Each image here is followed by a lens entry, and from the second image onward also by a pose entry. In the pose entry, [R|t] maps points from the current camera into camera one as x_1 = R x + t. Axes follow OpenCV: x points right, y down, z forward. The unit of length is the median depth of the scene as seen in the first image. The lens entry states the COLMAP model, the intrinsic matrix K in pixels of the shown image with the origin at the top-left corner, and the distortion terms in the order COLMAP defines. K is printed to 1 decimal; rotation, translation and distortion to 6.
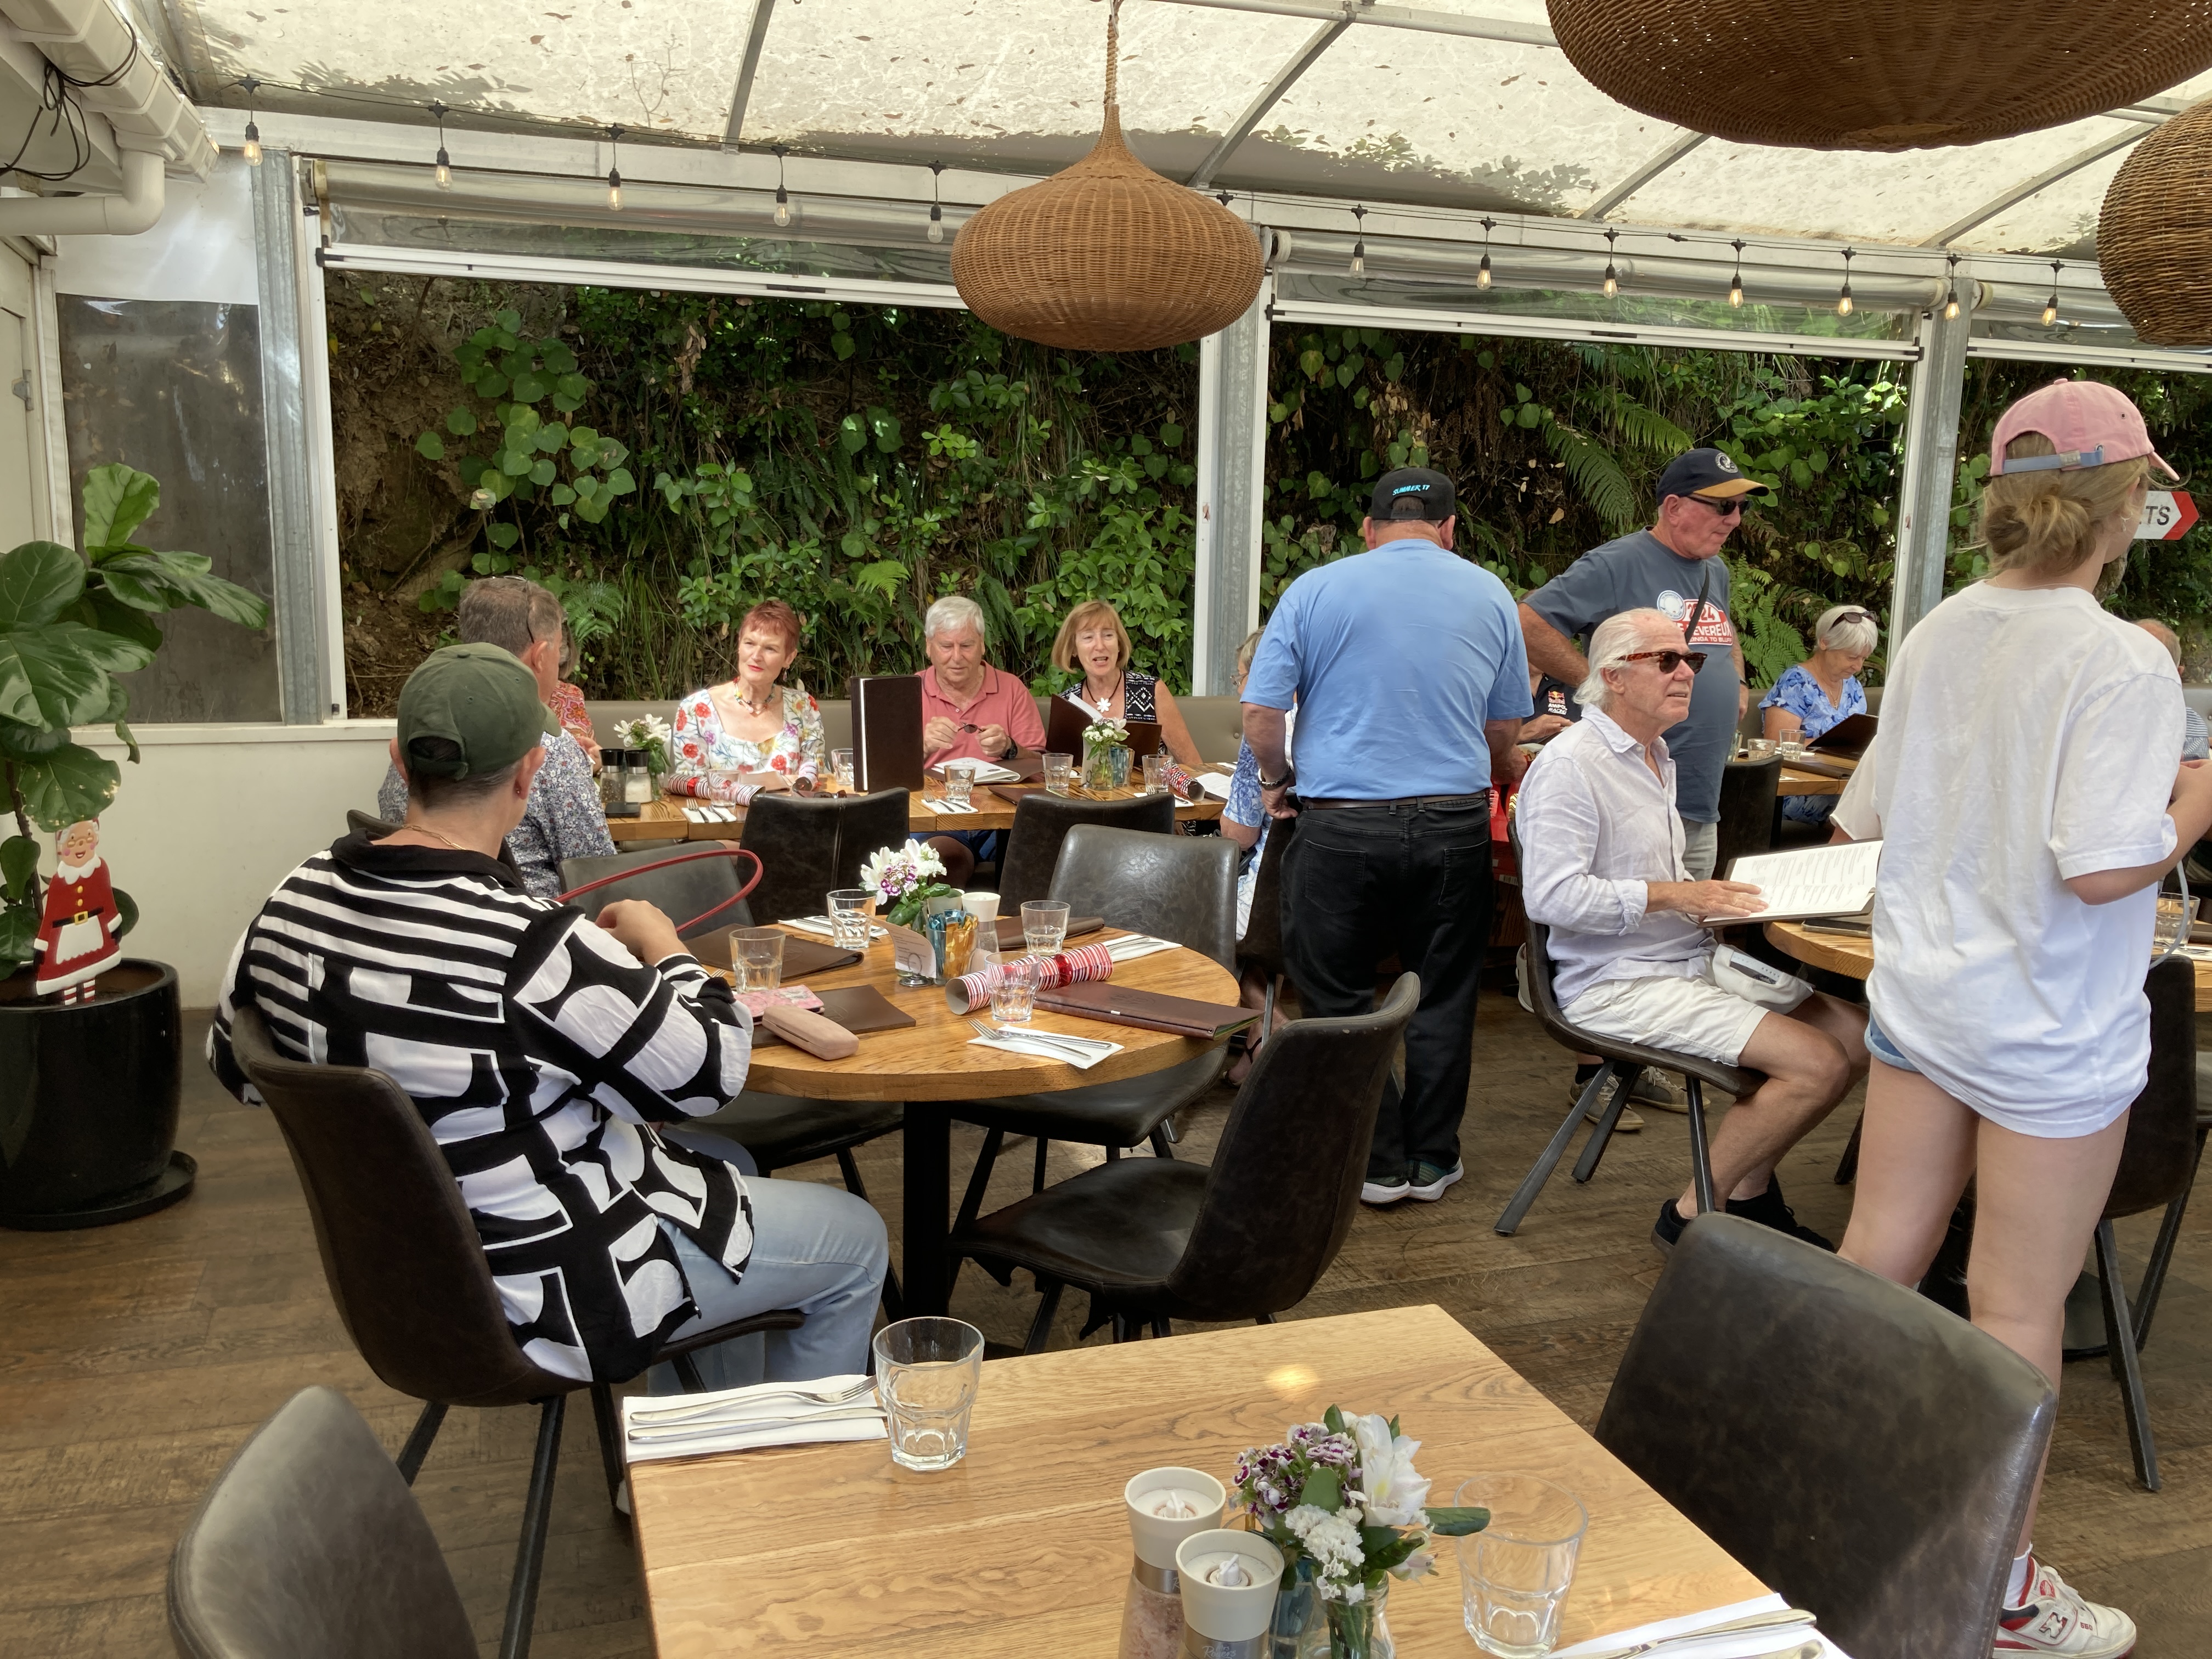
lens RADIAL K [[1761.0, 0, 1106.0], [0, 1761.0, 829.5], [0, 0, 1]] dist [-0.001844, -0.005655]
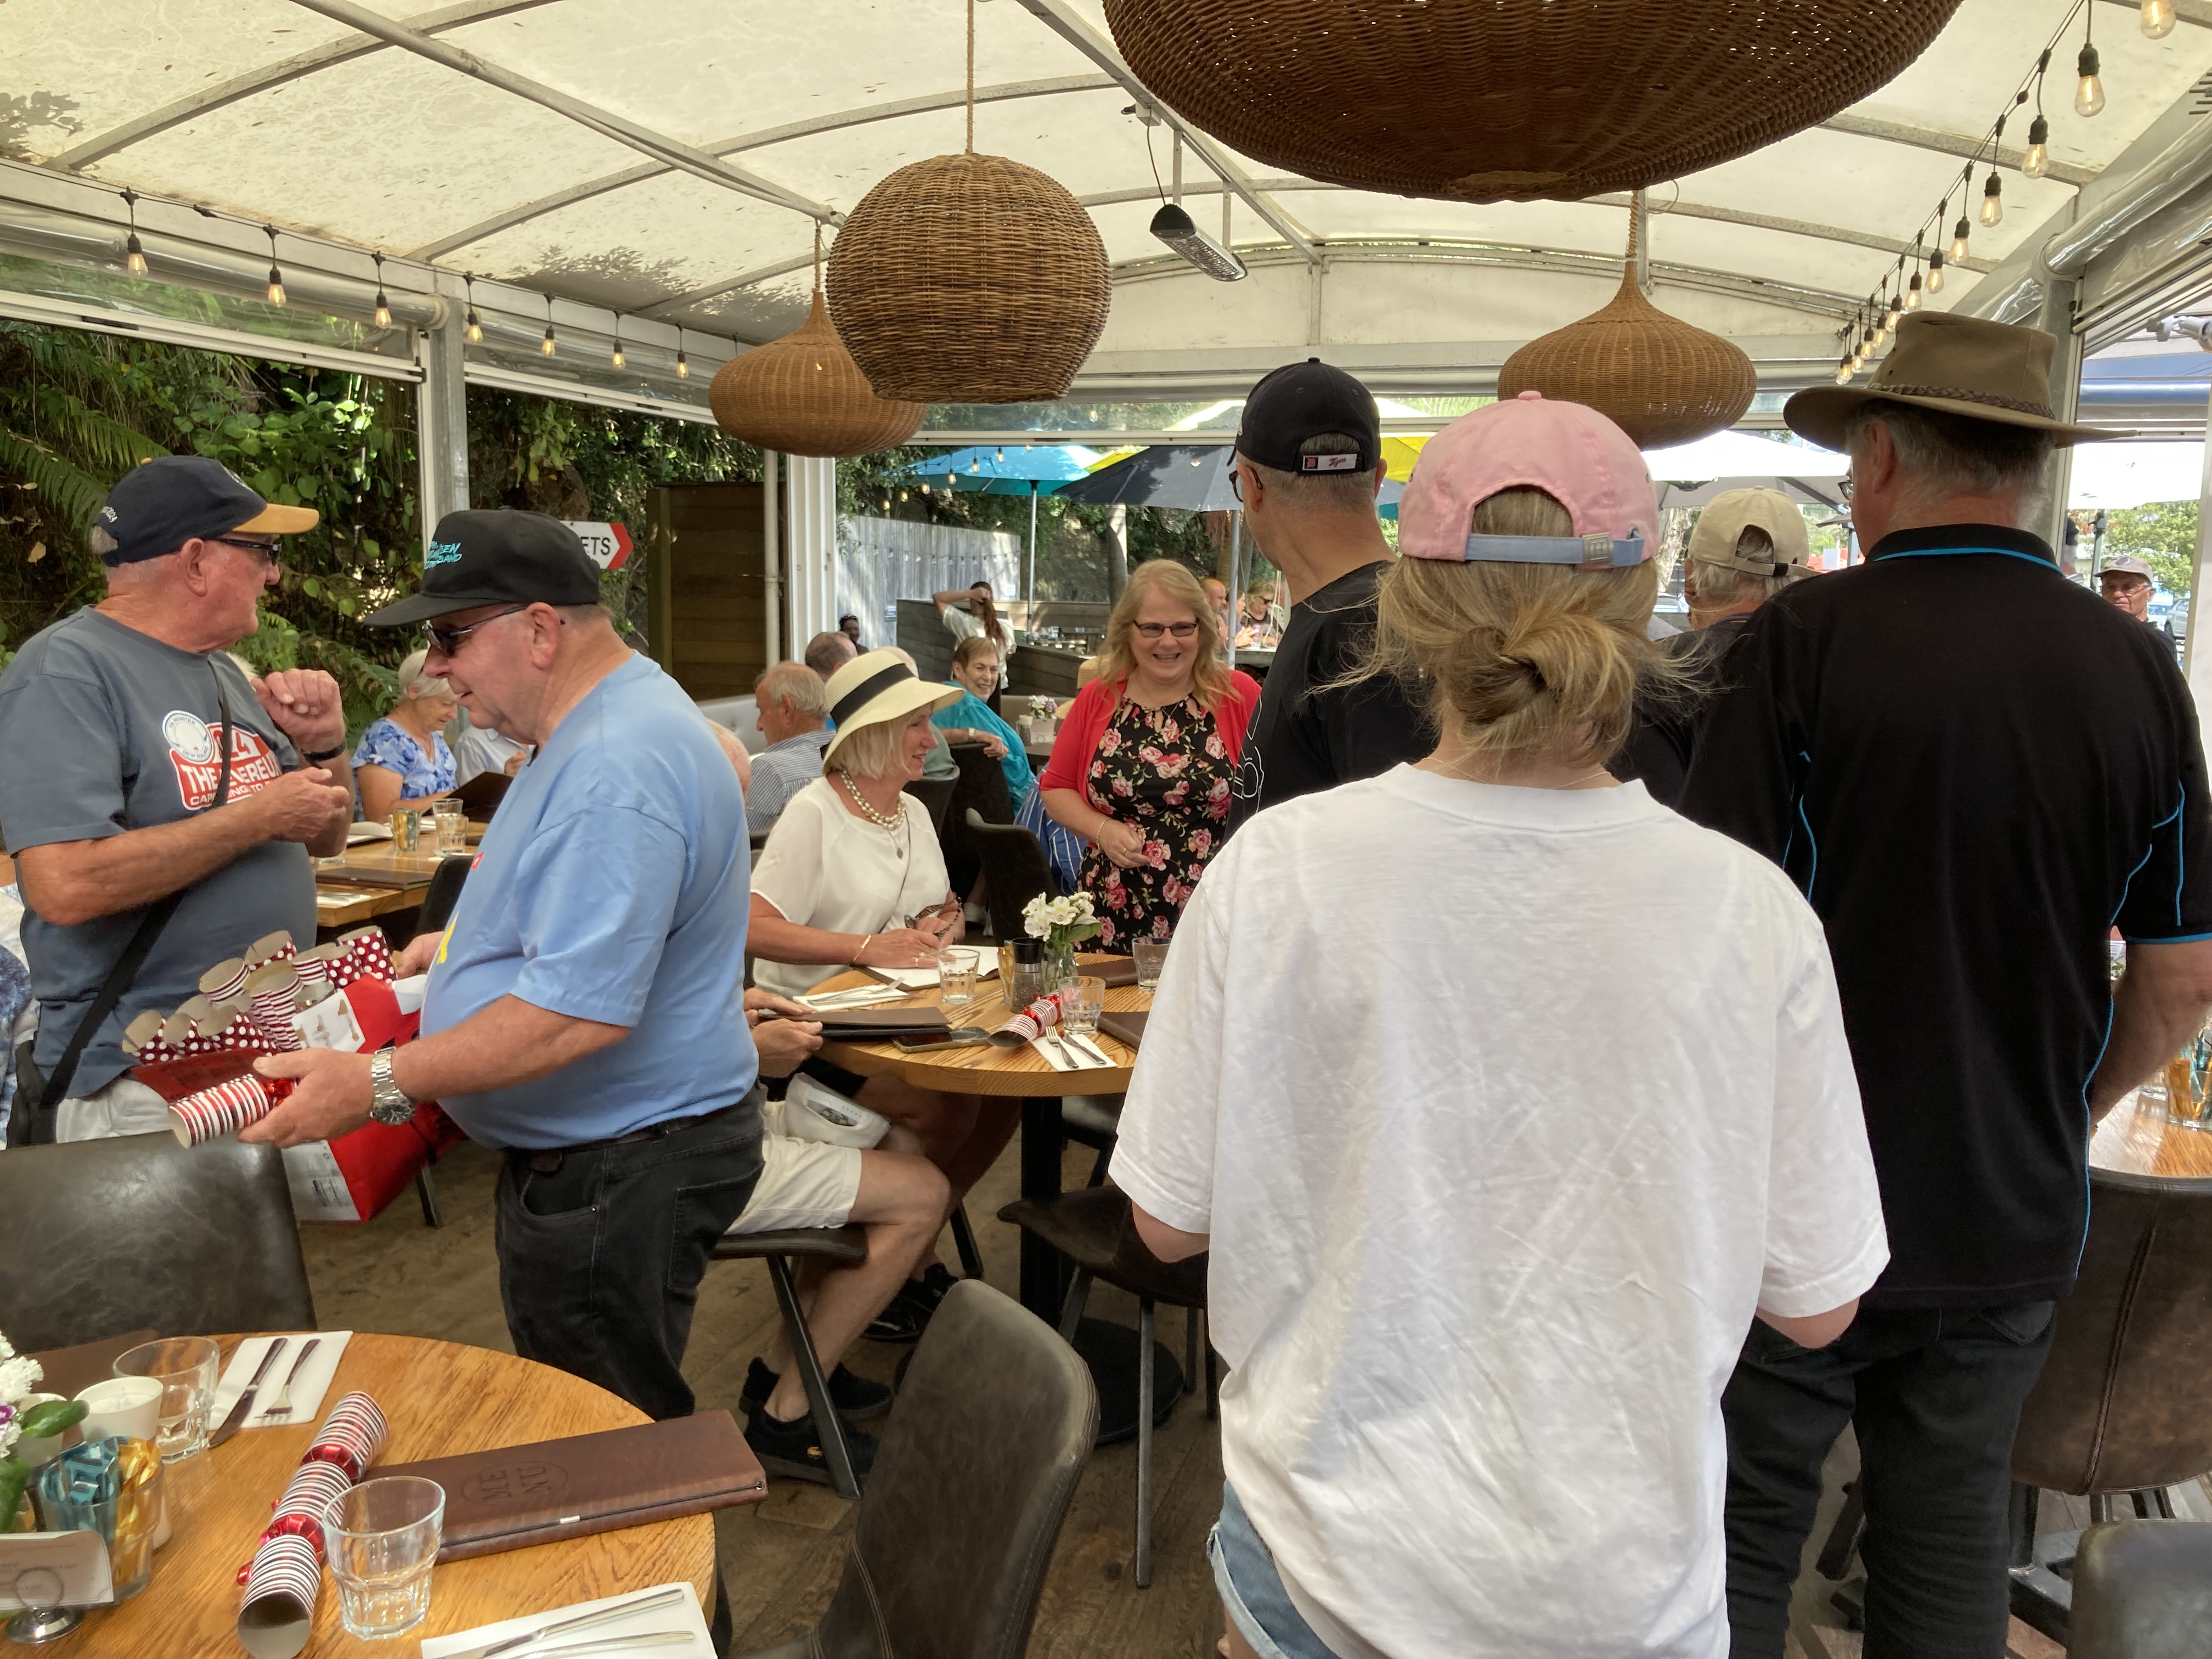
lens RADIAL K [[1761.0, 0, 1106.0], [0, 1761.0, 829.5], [0, 0, 1]] dist [-0.001844, -0.005655]
pose [[0.573504, -0.131300, 0.808612, -0.119039], [0.136425, 0.988596, 0.063767, -0.047291], [-0.807763, 0.073745, 0.584876, 0.199339]]
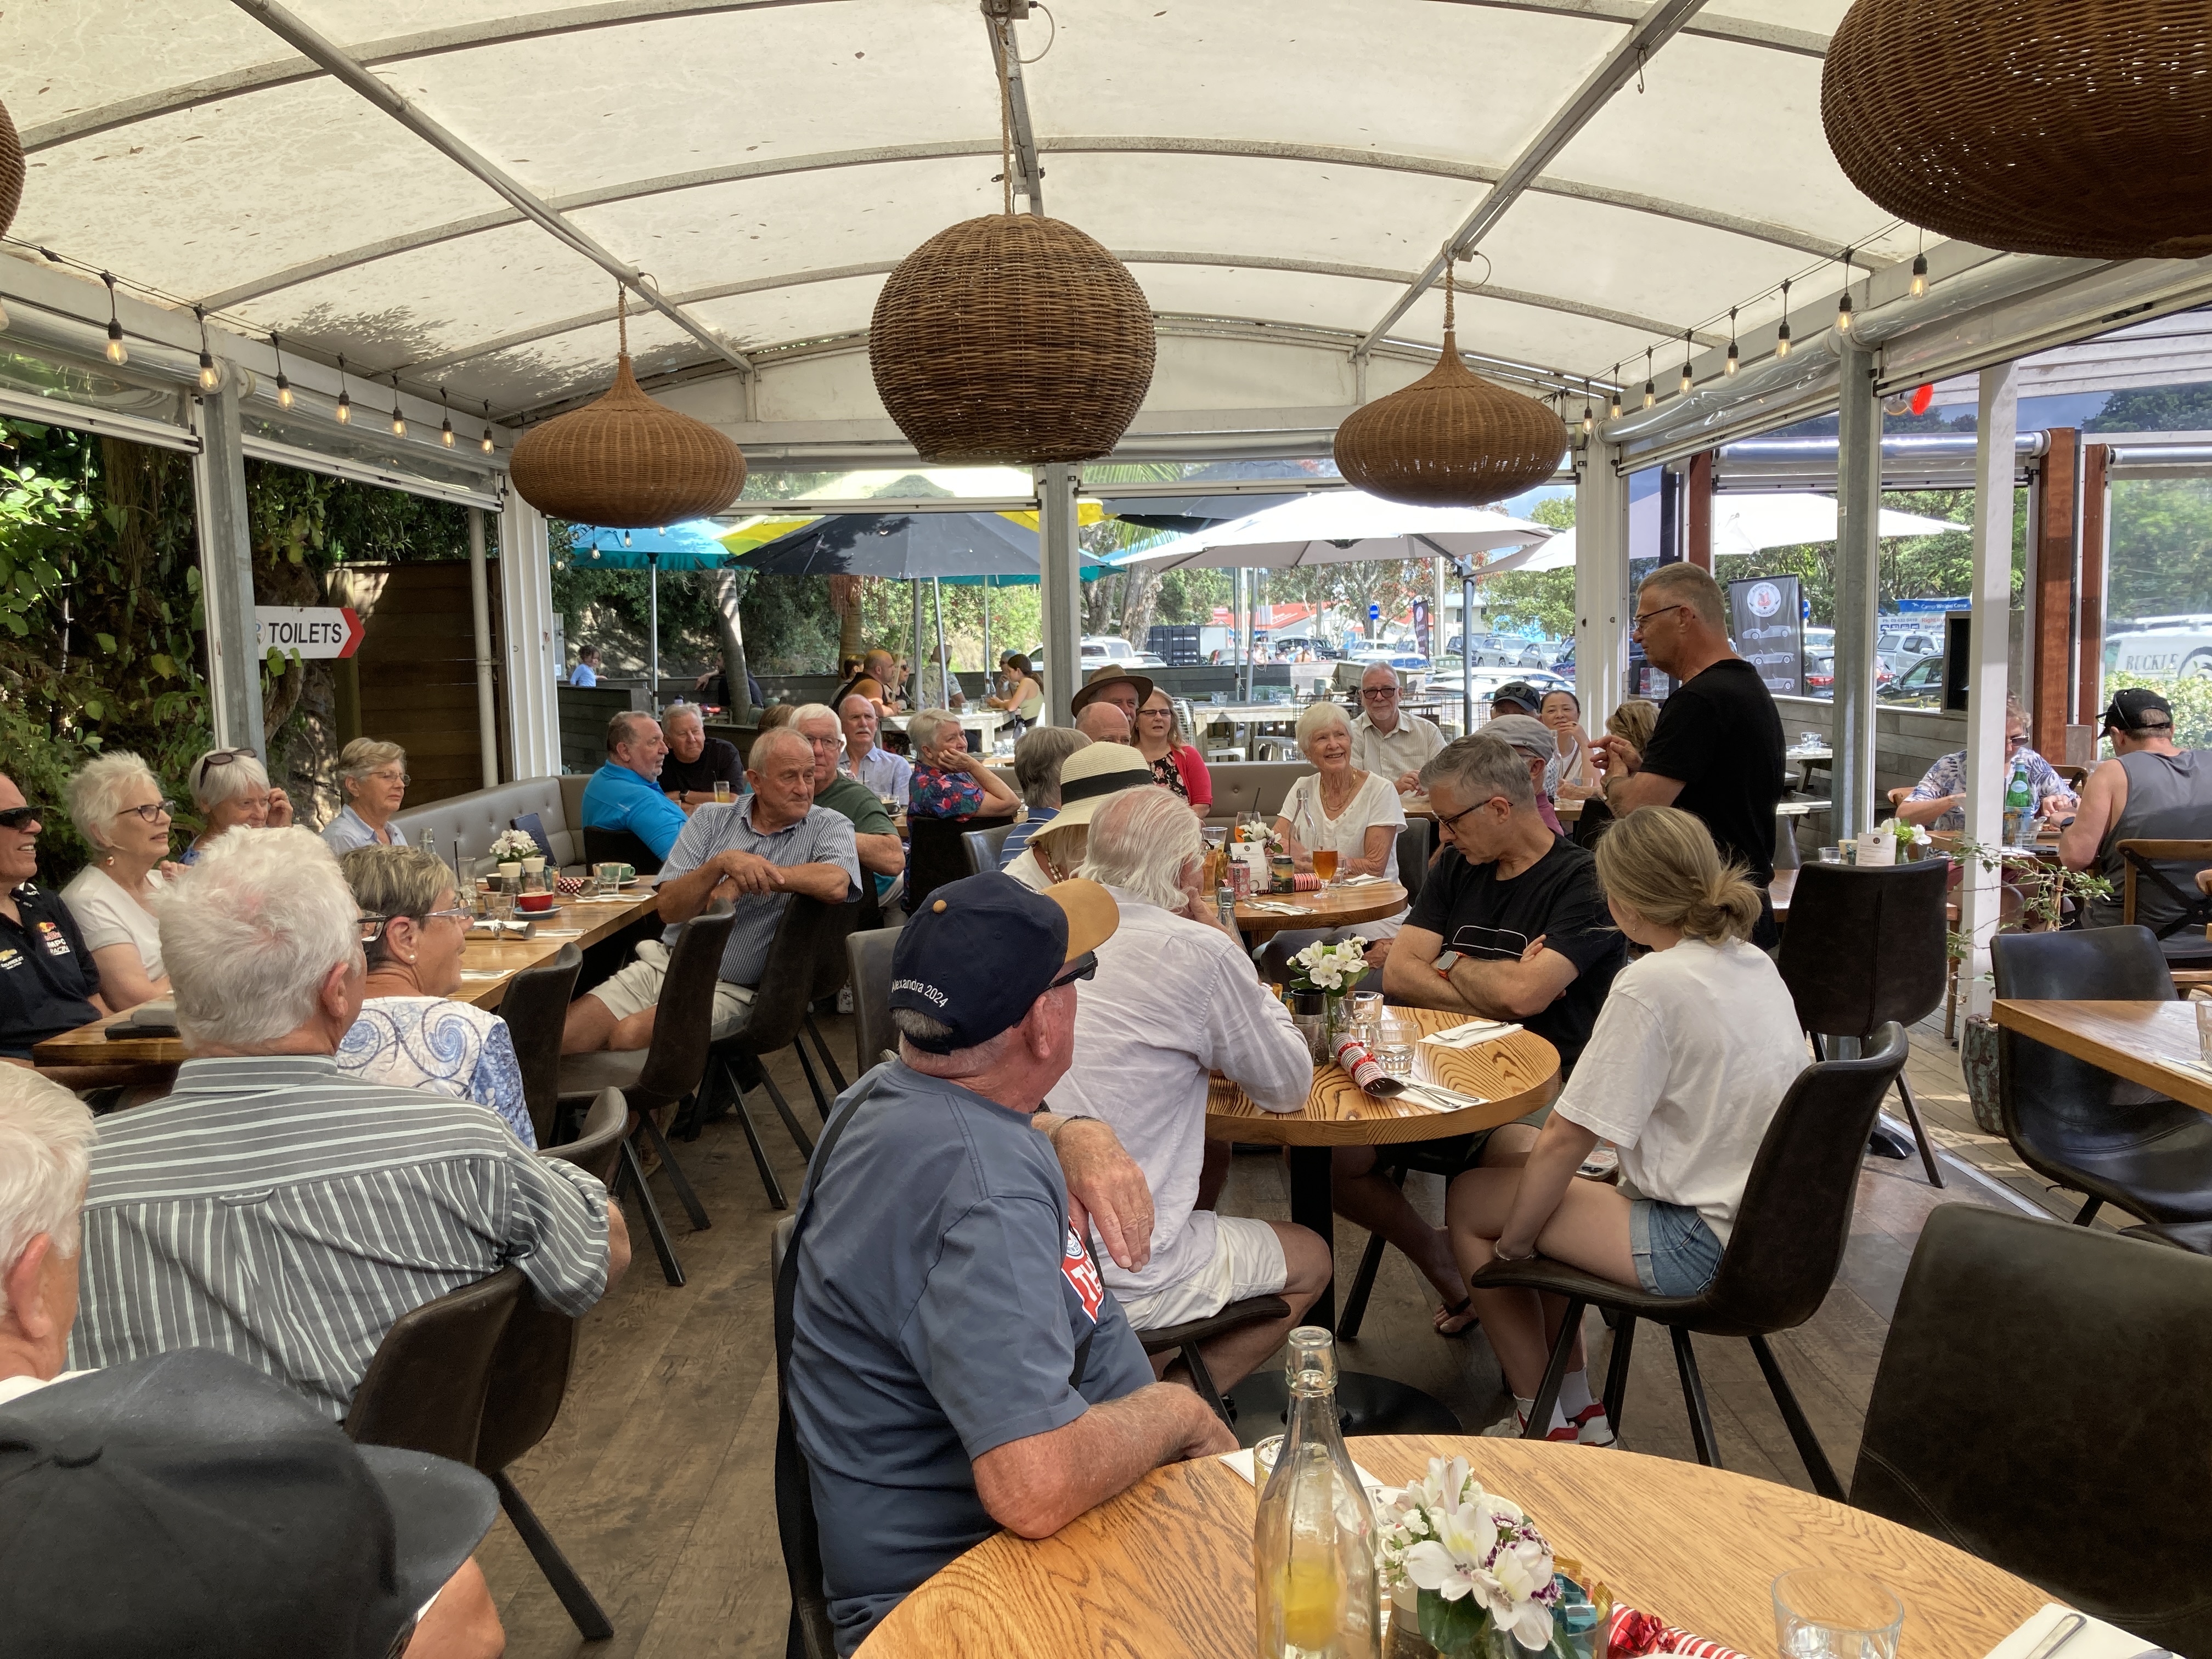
lens RADIAL K [[1761.0, 0, 1106.0], [0, 1761.0, 829.5], [0, 0, 1]] dist [-0.001844, -0.005655]
pose [[0.322738, -0.129117, 0.937640, -0.207846], [0.189505, 0.979407, 0.069640, -0.076634], [-0.927323, 0.155212, 0.340560, 0.381010]]
